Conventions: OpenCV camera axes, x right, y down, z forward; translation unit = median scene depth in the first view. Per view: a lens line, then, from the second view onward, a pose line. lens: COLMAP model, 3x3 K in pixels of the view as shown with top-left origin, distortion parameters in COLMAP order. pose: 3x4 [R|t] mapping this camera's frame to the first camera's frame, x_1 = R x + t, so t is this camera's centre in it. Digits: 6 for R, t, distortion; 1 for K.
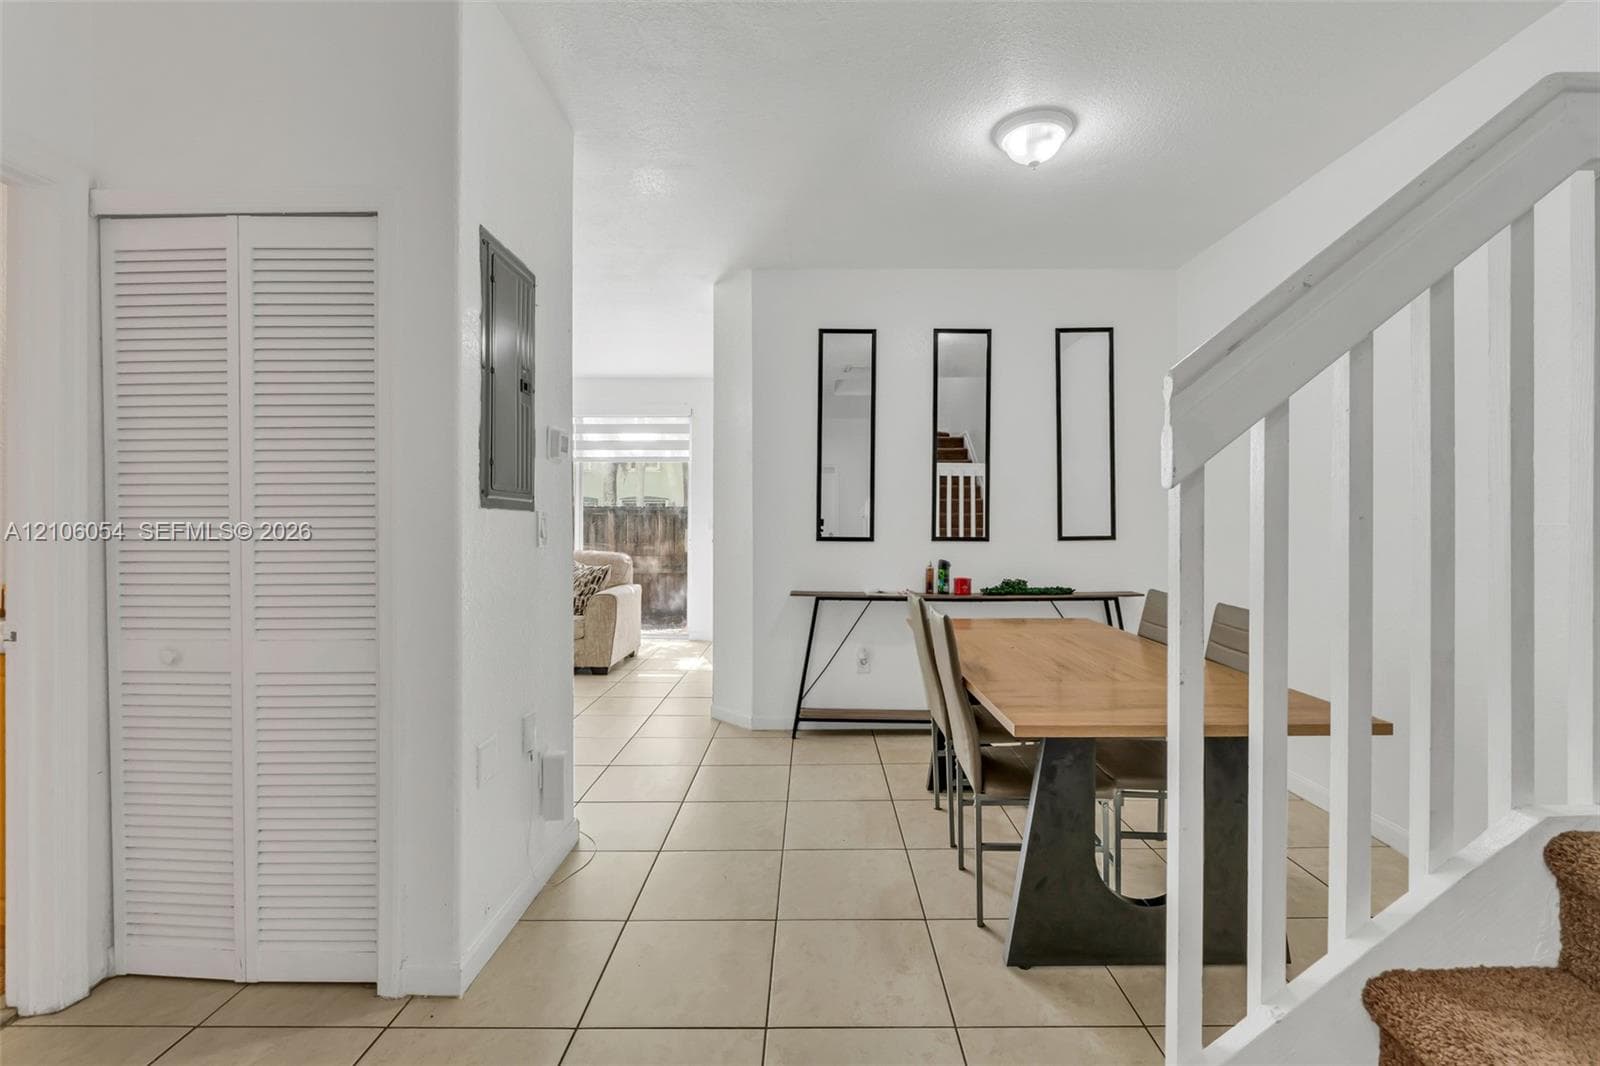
lens RADIAL K [[701.8, 0, 816.0], [0, 701.8, 526.0], [0, 0, 1]] dist [-0.002283, -0.000486]
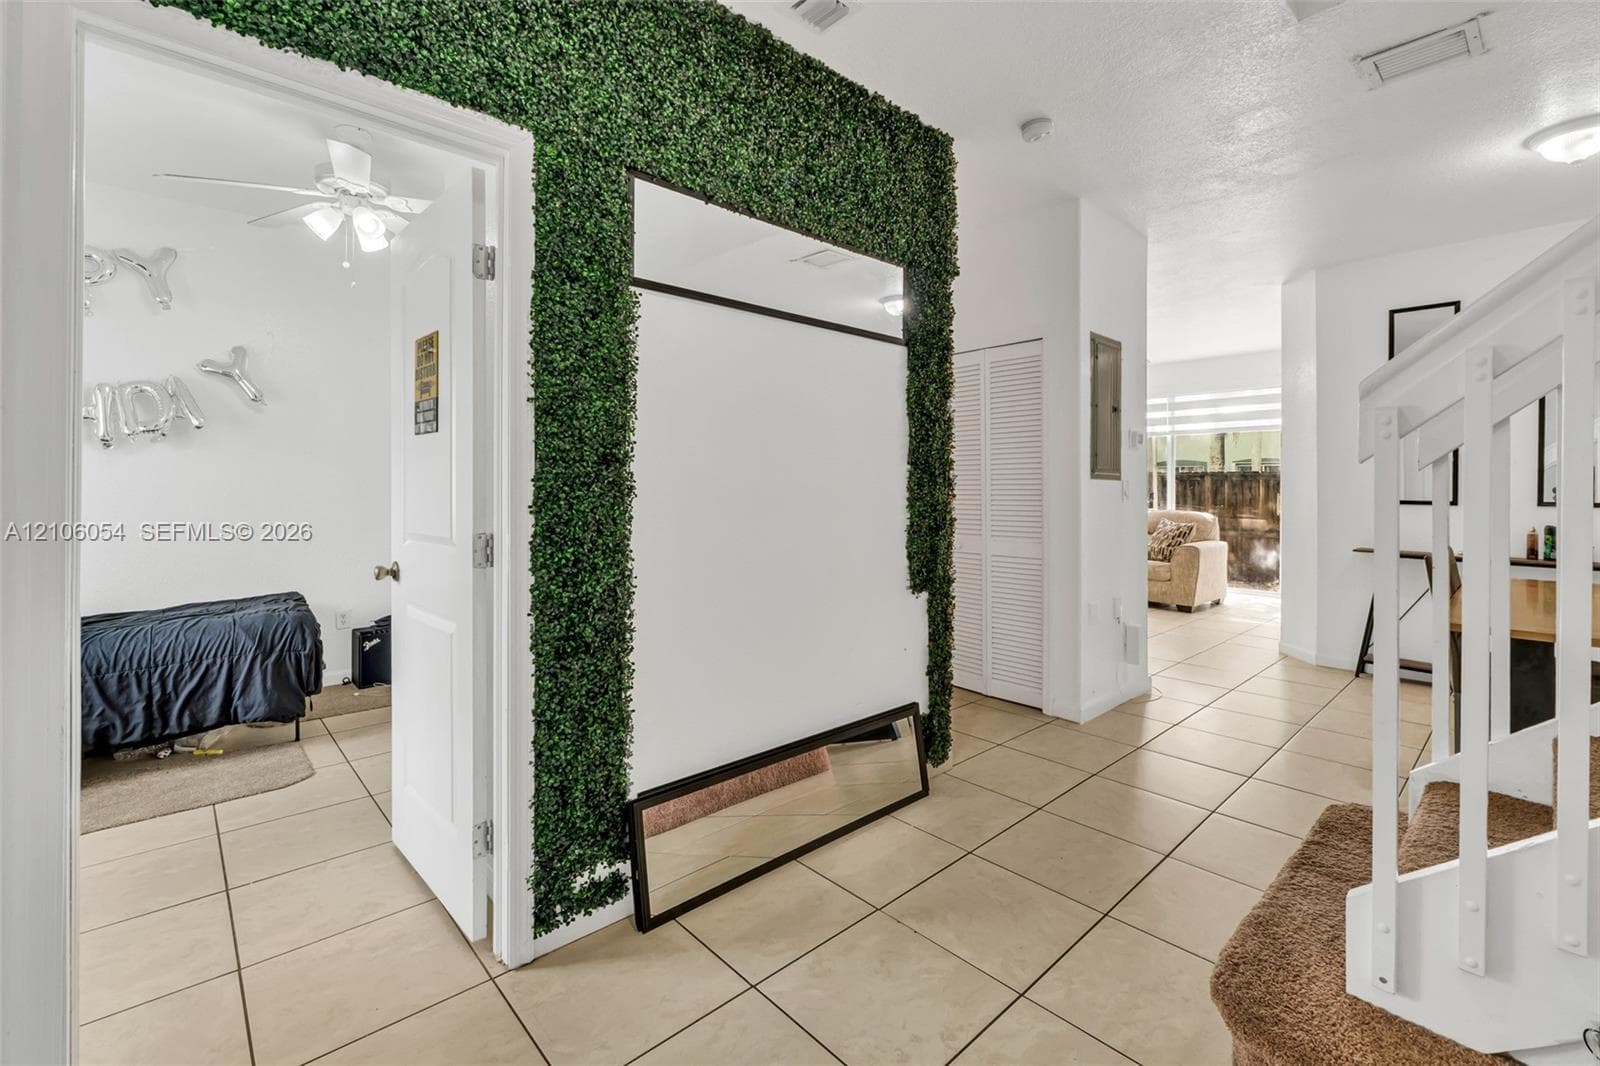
lens RADIAL K [[693.7, 0, 823.4], [0, 693.7, 481.9], [0, 0, 1]] dist [0.000297, 0.000092]
pose [[0.688096, -0.005061, -0.725602, 0.185872], [-0.004405, 0.999928, -0.011152, 0.002854], [0.725606, 0.010870, 0.688024, -0.392942]]
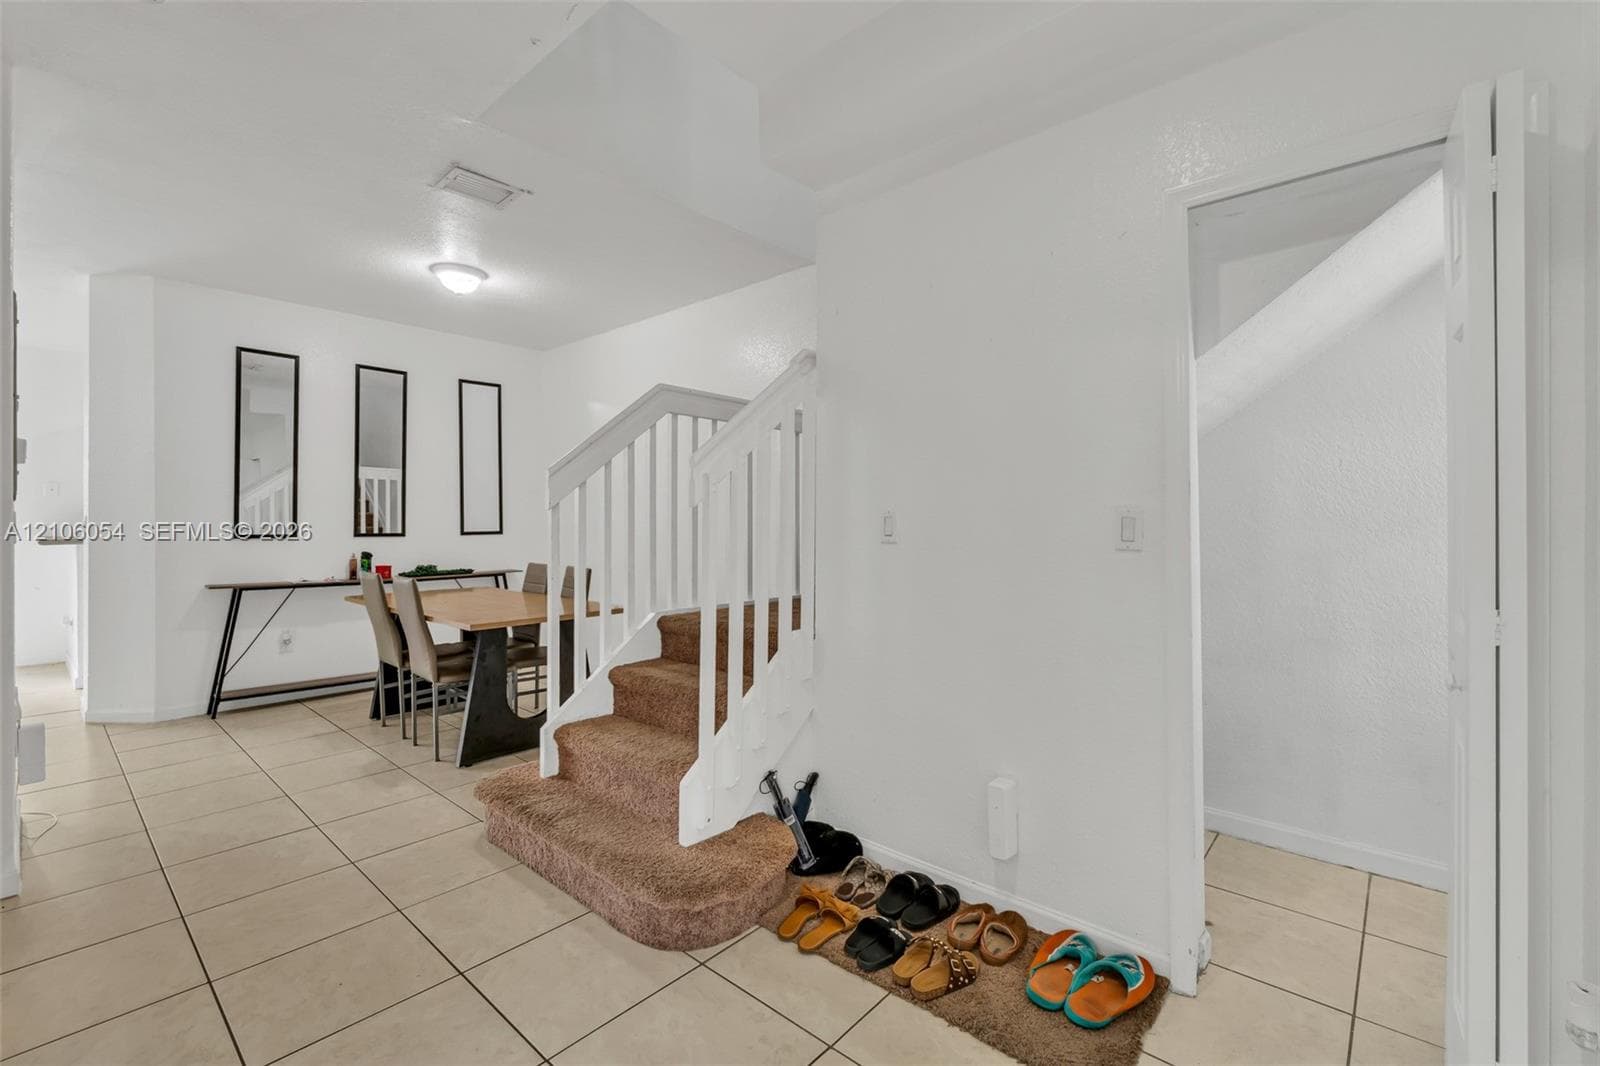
lens RADIAL K [[681.9, 0, 803.6], [0, 681.9, 517.2], [0, 0, 1]] dist [-0.002749, -0.000740]
pose [[0.661976, 0.003483, 0.749517, -0.211899], [0.004350, 0.999955, -0.008489, 0.000601], [-0.749512, 0.008880, 0.661931, -0.385997]]
